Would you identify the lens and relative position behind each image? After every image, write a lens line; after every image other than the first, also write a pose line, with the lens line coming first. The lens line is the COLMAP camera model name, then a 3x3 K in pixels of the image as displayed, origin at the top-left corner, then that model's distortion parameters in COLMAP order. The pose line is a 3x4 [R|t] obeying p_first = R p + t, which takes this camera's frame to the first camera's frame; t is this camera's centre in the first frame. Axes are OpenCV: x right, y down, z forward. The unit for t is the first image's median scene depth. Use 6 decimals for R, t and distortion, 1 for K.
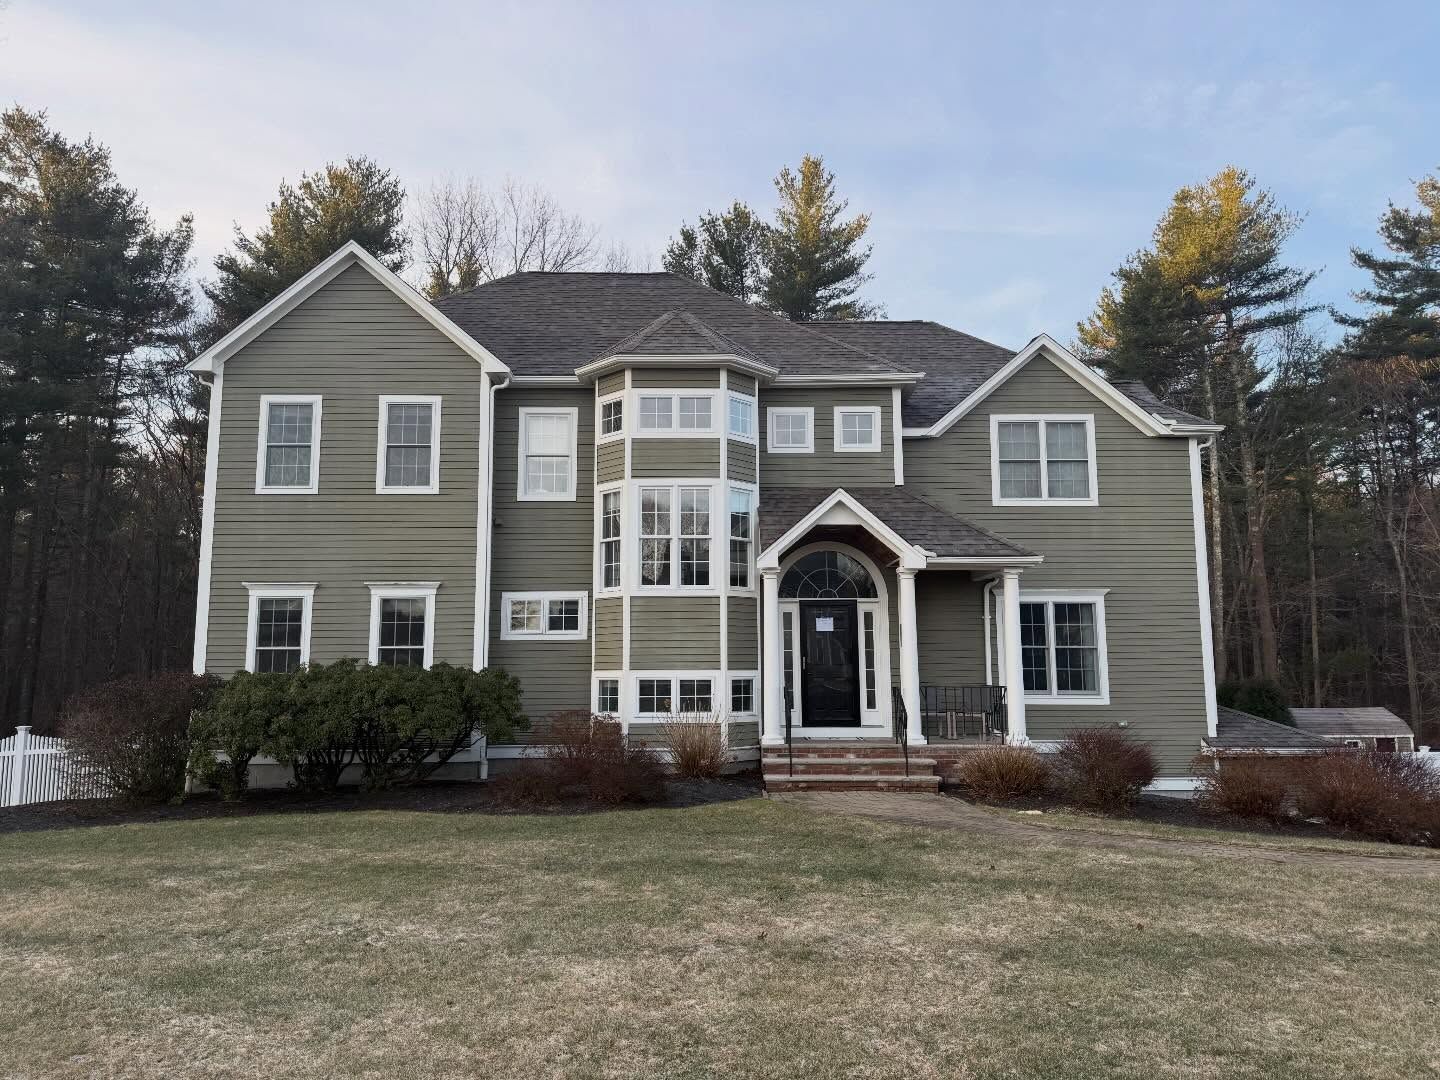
lens RADIAL K [[1042.4, 0, 715.3], [0, 1042.4, 539.0], [0, 0, 1]] dist [0.025713, -0.039028]
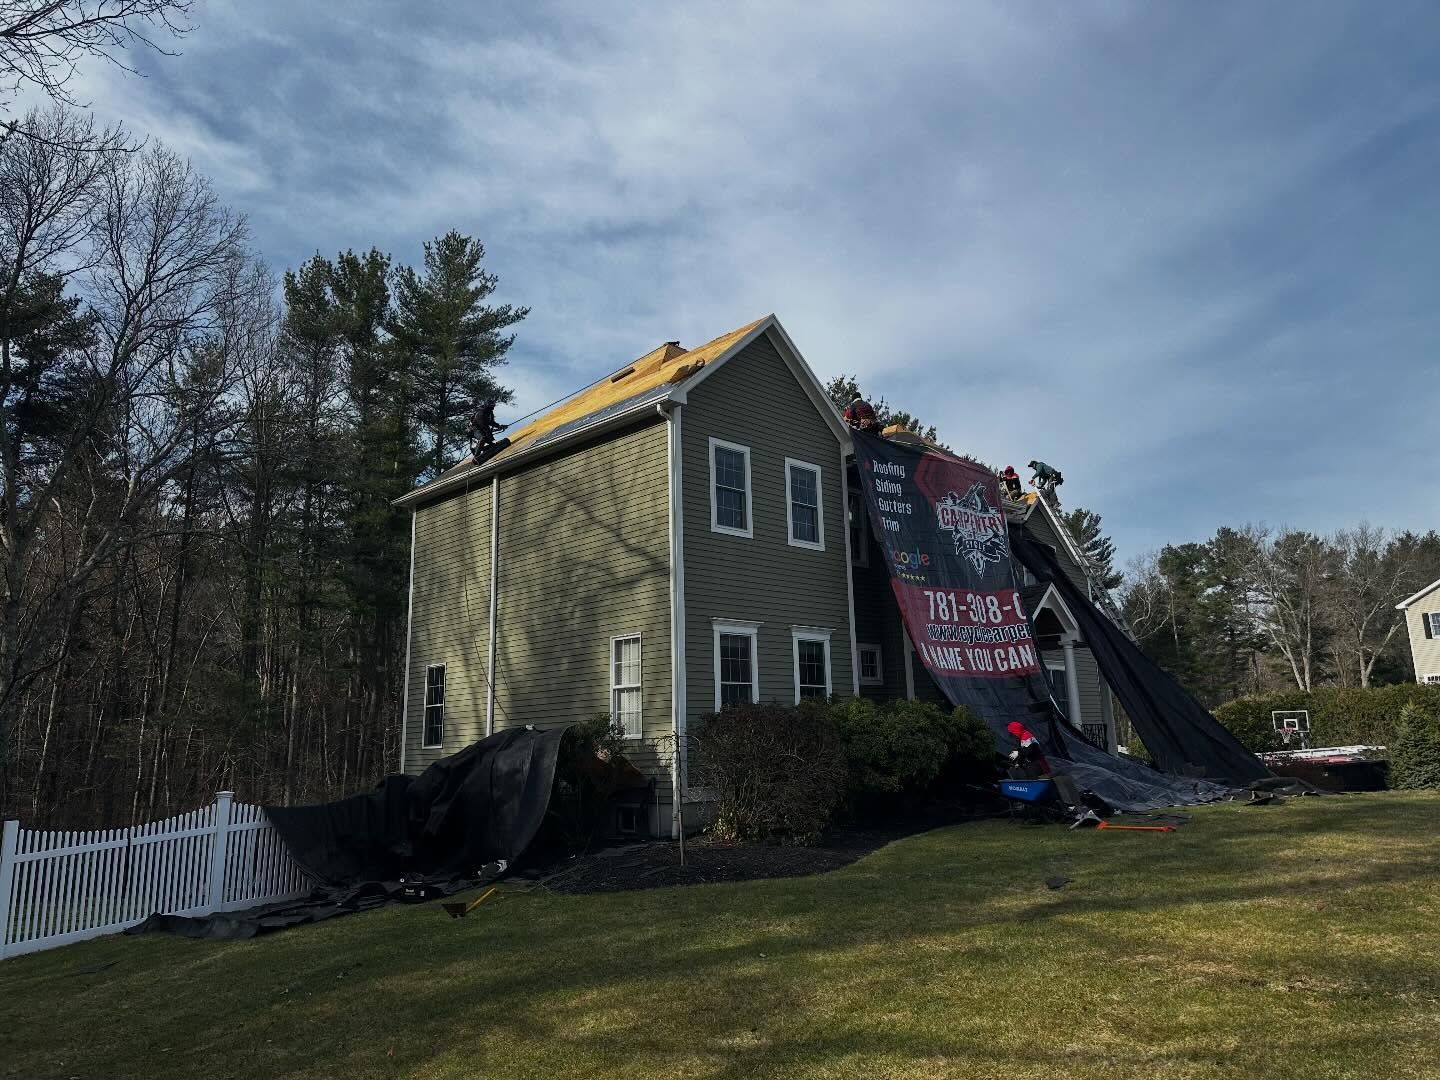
lens RADIAL K [[1011.6, 0, 720.0], [0, 1011.6, 540.0], [0, 0, 1]] dist [0.093725, -0.130218]
pose [[0.731196, 0.115453, 0.672326, -1.018424], [-0.065120, 0.992887, -0.099678, 0.058298], [-0.679052, 0.029102, 0.733513, 0.247315]]
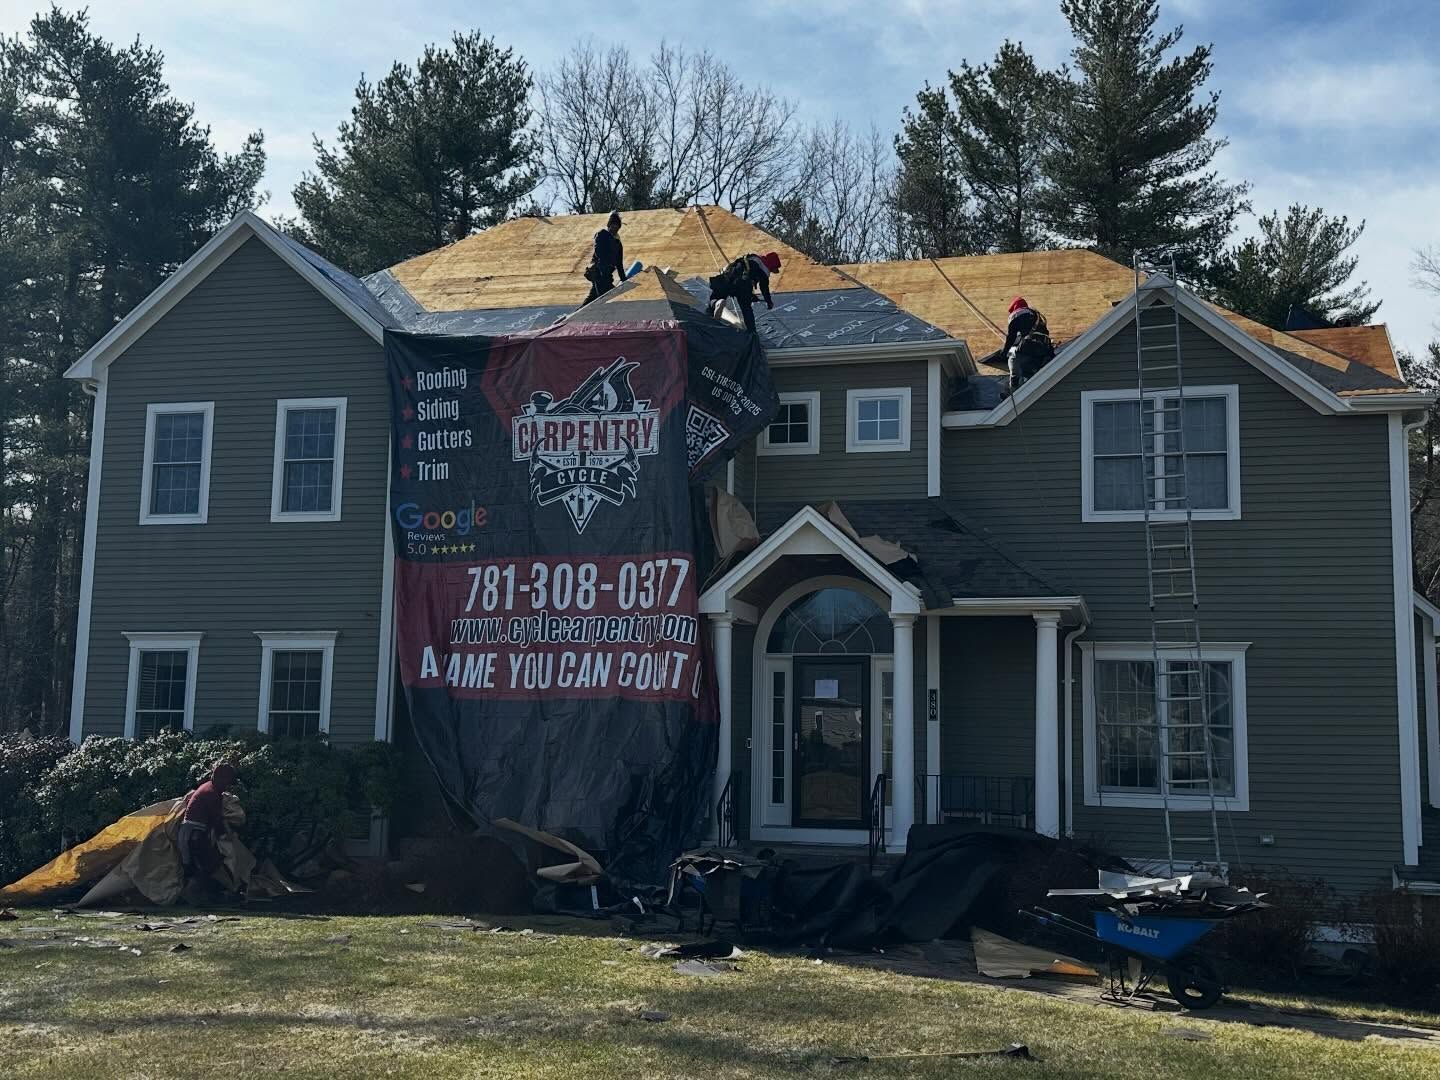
lens RADIAL K [[1599.1, 0, 720.0], [0, 1599.1, 540.0], [0, 0, 1]] dist [0.155305, -0.266206]
pose [[0.964696, -0.013340, -0.263030, 0.316296], [0.012569, 0.999910, -0.004615, -0.017962], [0.263068, 0.001146, 0.964777, -0.109267]]
